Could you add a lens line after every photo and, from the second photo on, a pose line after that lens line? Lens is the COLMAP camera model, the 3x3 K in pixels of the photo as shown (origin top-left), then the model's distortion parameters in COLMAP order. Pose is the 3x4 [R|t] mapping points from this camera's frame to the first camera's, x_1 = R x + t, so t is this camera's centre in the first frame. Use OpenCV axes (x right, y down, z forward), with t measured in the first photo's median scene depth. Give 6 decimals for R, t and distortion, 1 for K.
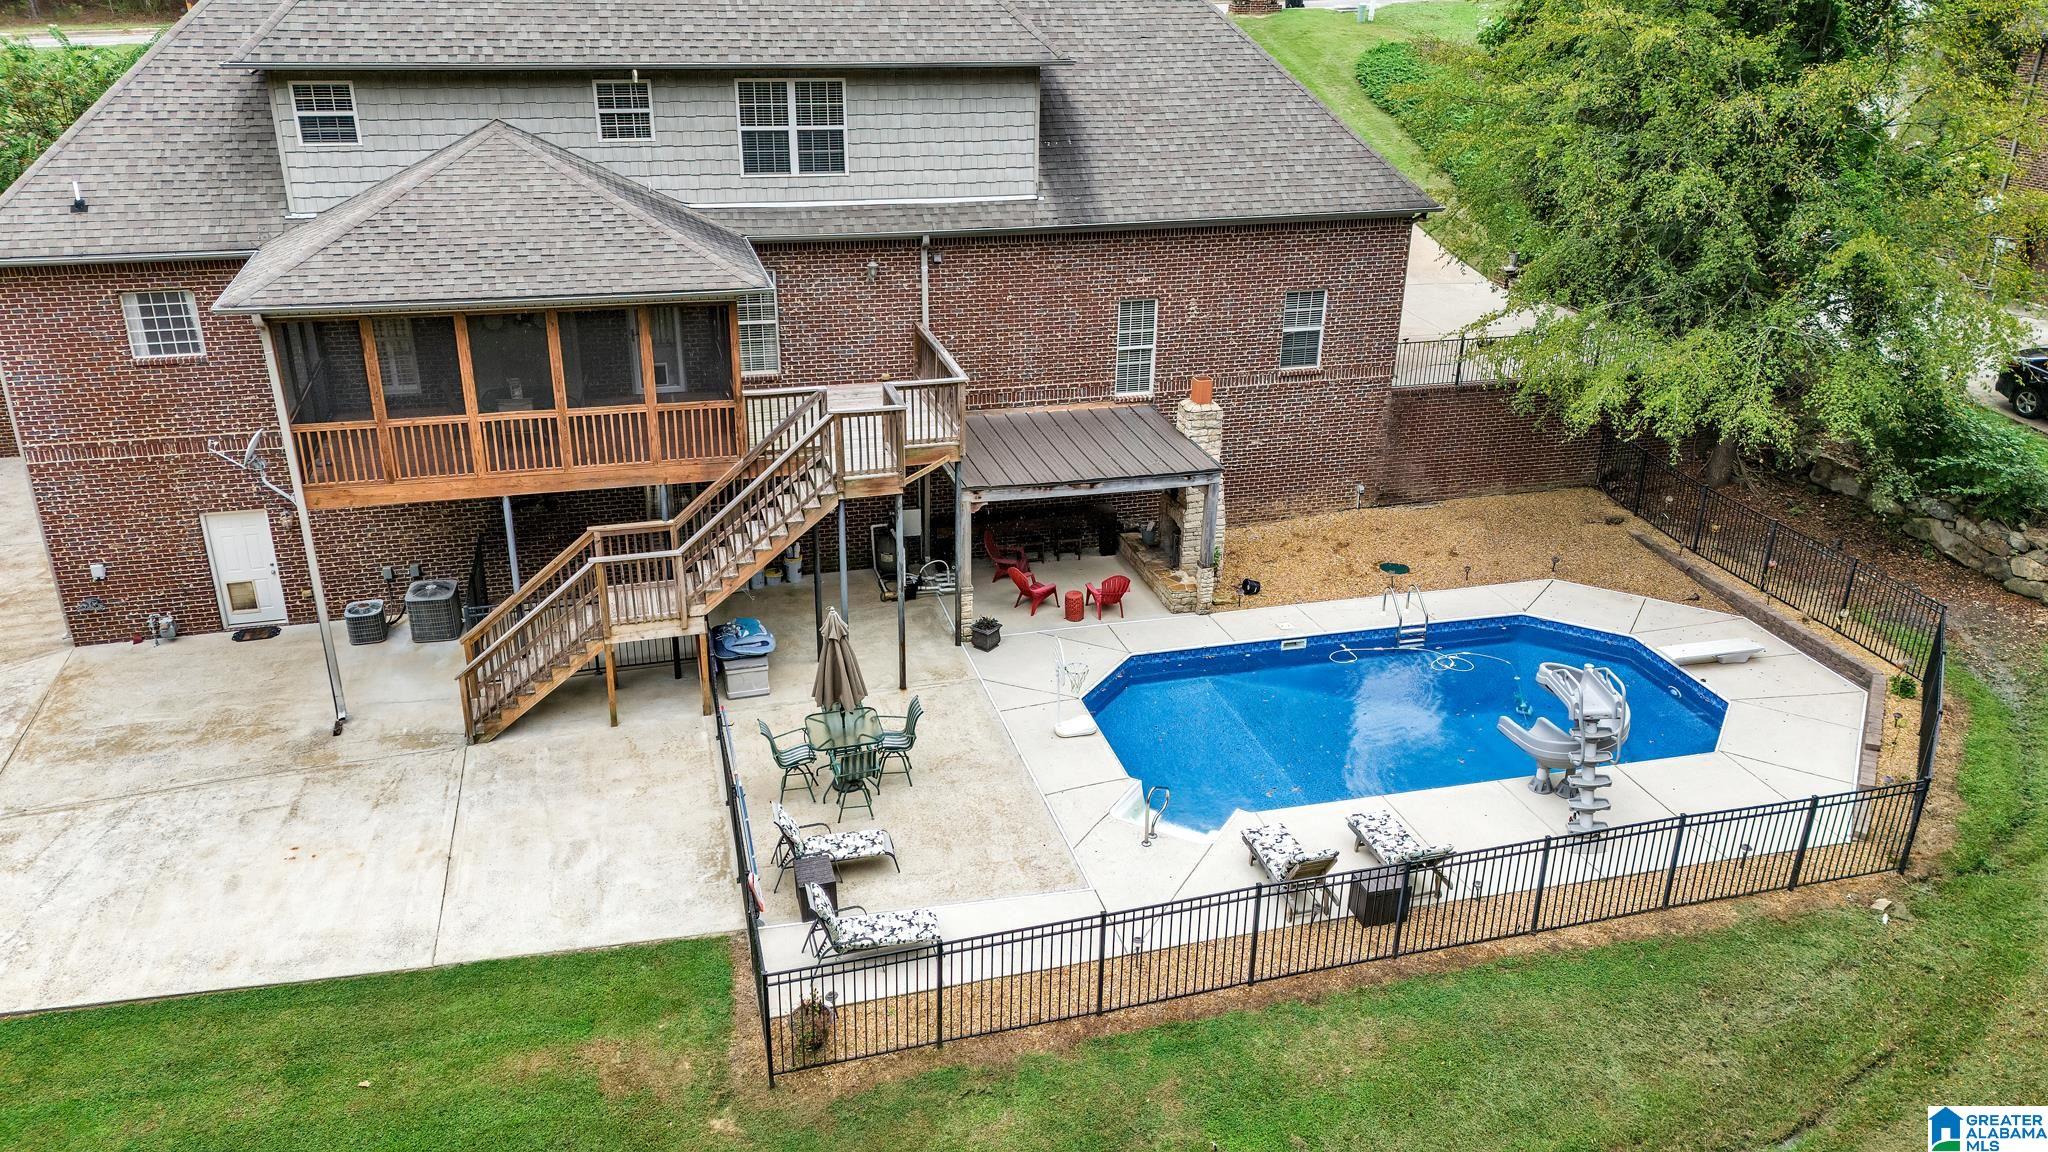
lens RADIAL K [[1522.1, 0, 1033.3], [0, 1522.1, 587.6], [0, 0, 1]] dist [0.081308, -0.083594]
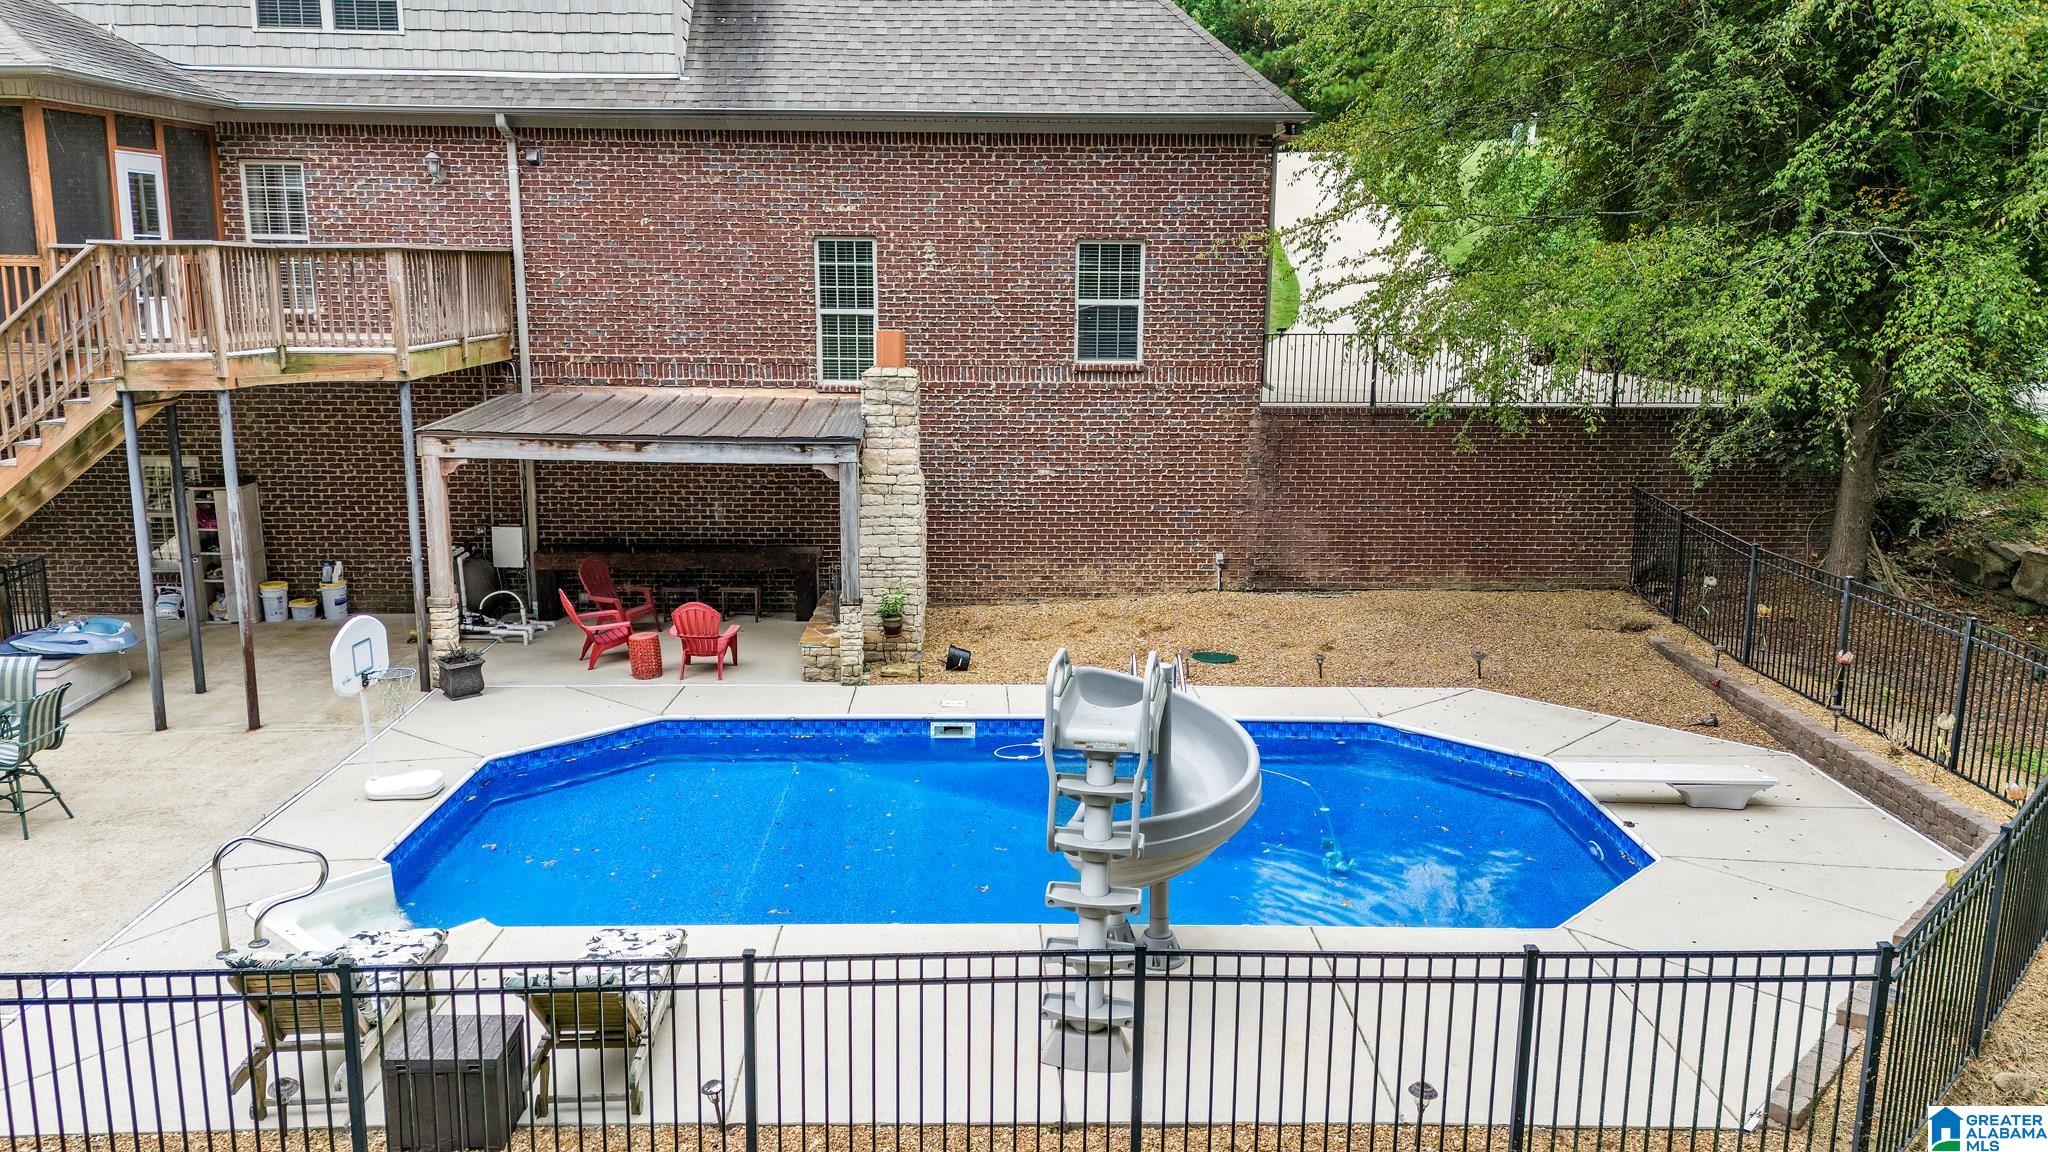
lens RADIAL K [[1522.1, 0, 1016.4], [0, 1522.1, 579.1], [0, 0, 1]] dist [0.081308, -0.083594]
pose [[0.968492, 0.042709, -0.245357, 0.361351], [-0.093631, 0.975351, -0.199808, 0.102547], [0.230776, 0.216485, 0.948618, 0.451730]]
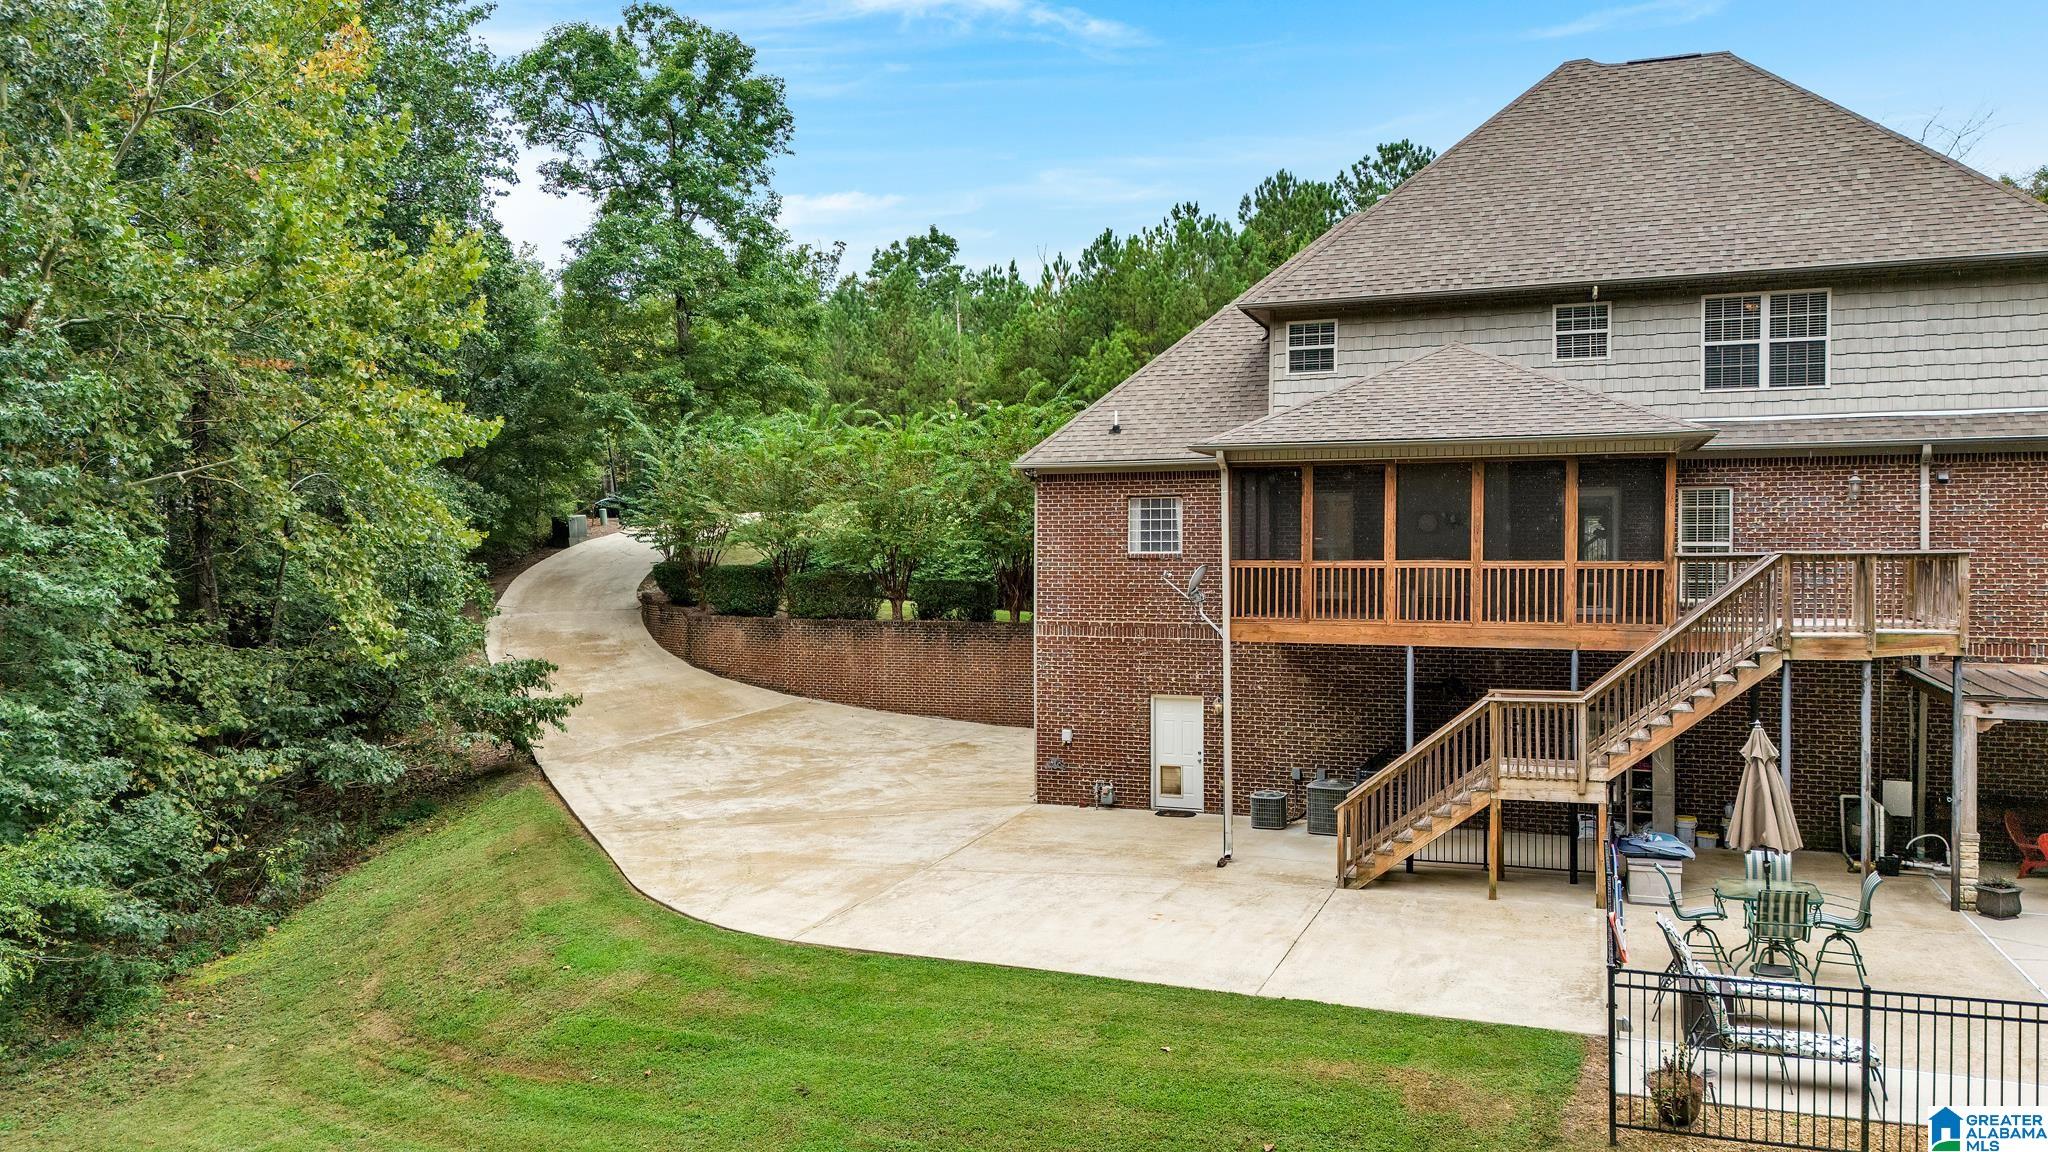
lens RADIAL K [[1522.1, 0, 1005.9], [0, 1522.1, 578.0], [0, 0, 1]] dist [0.081308, -0.083594]
pose [[0.805052, -0.006869, -0.593165, 0.032419], [-0.224773, 0.921838, -0.315740, 0.248958], [0.548971, 0.387515, 0.740583, 0.092130]]
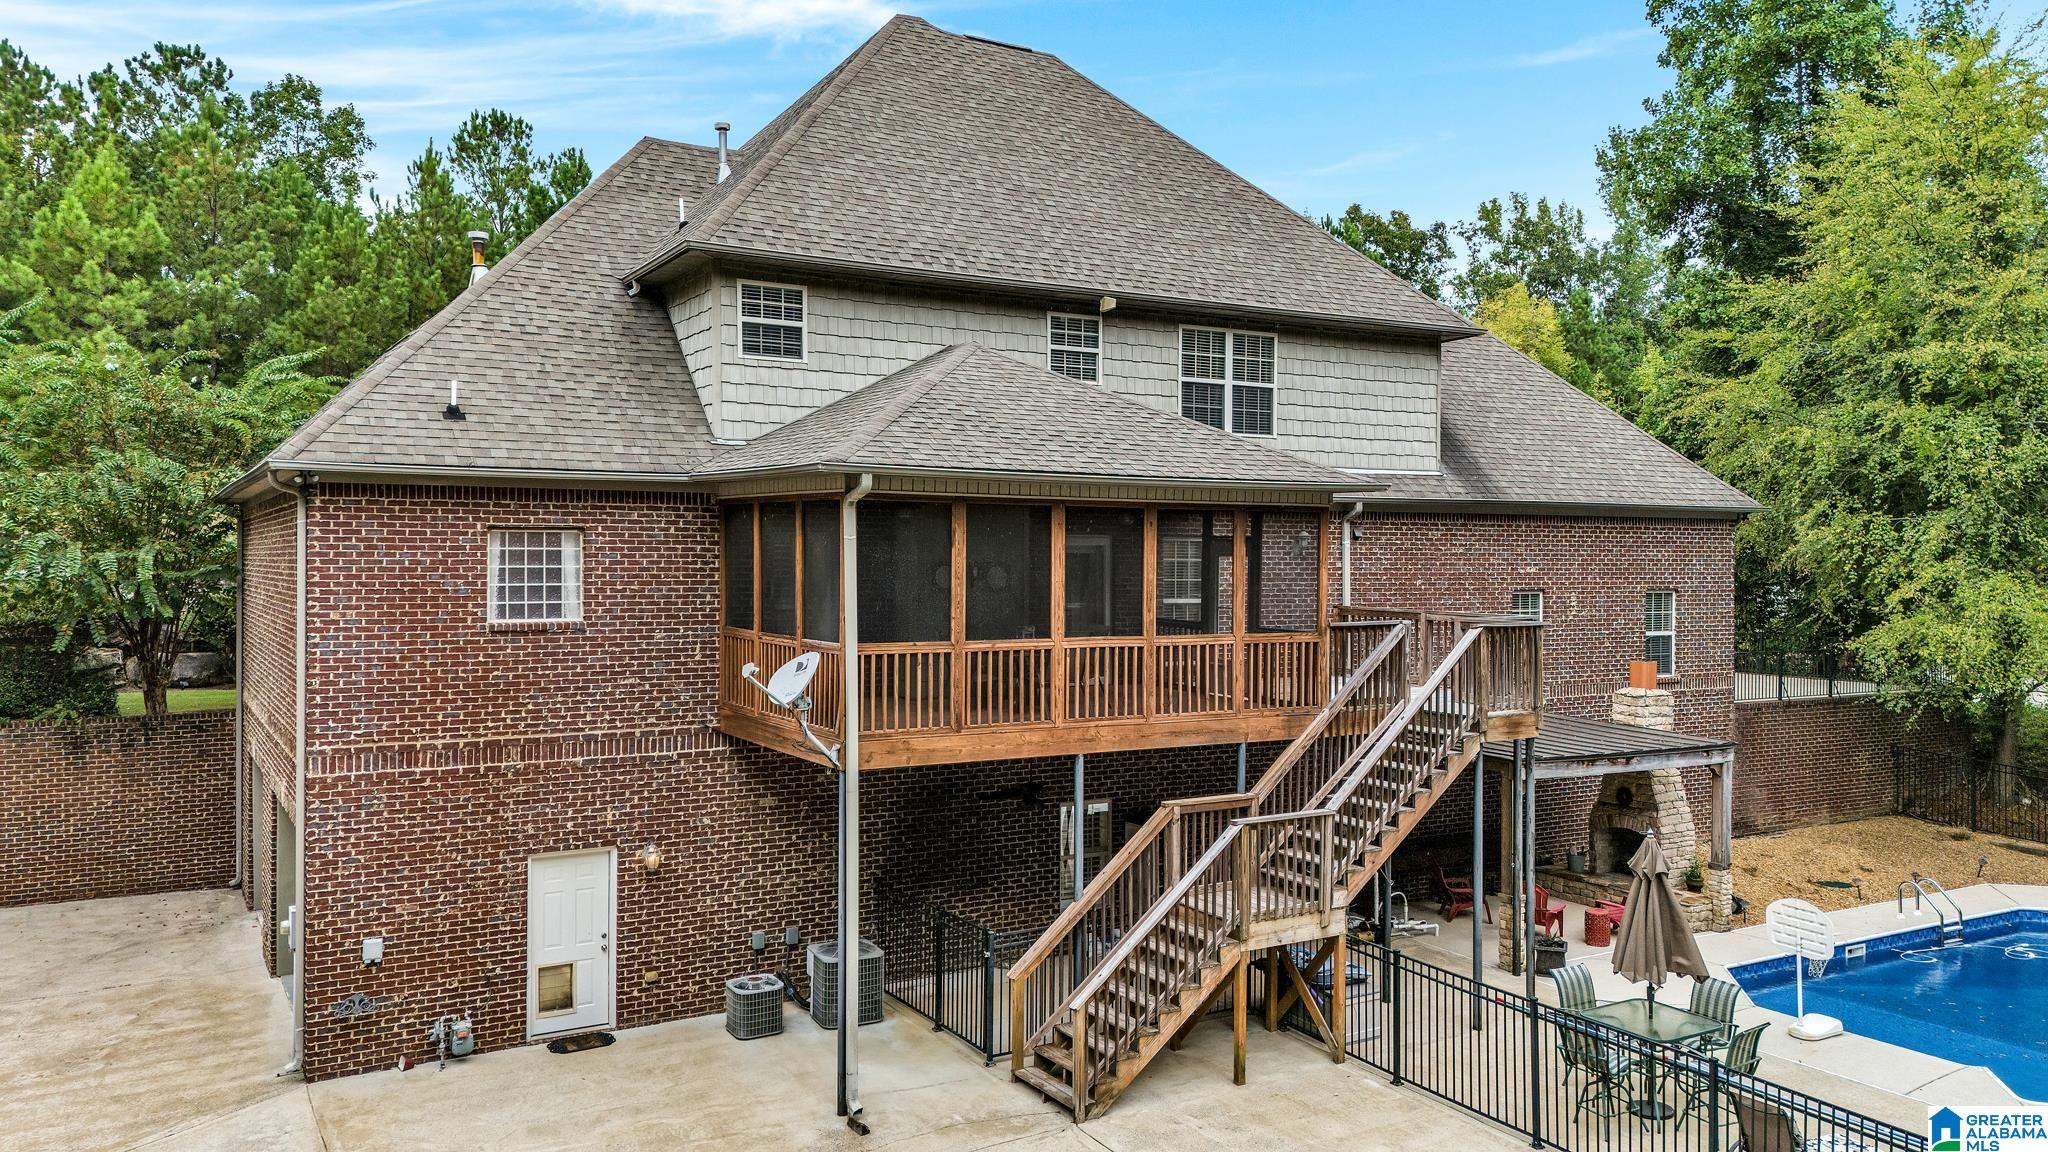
lens RADIAL K [[1522.1, 0, 1043.8], [0, 1522.1, 564.1], [0, 0, 1]] dist [0.081308, -0.083594]
pose [[0.963628, -0.011208, 0.267011, -0.505229], [0.114933, 0.919384, -0.376196, 0.117045], [-0.241270, 0.393201, 0.887233, 0.295026]]
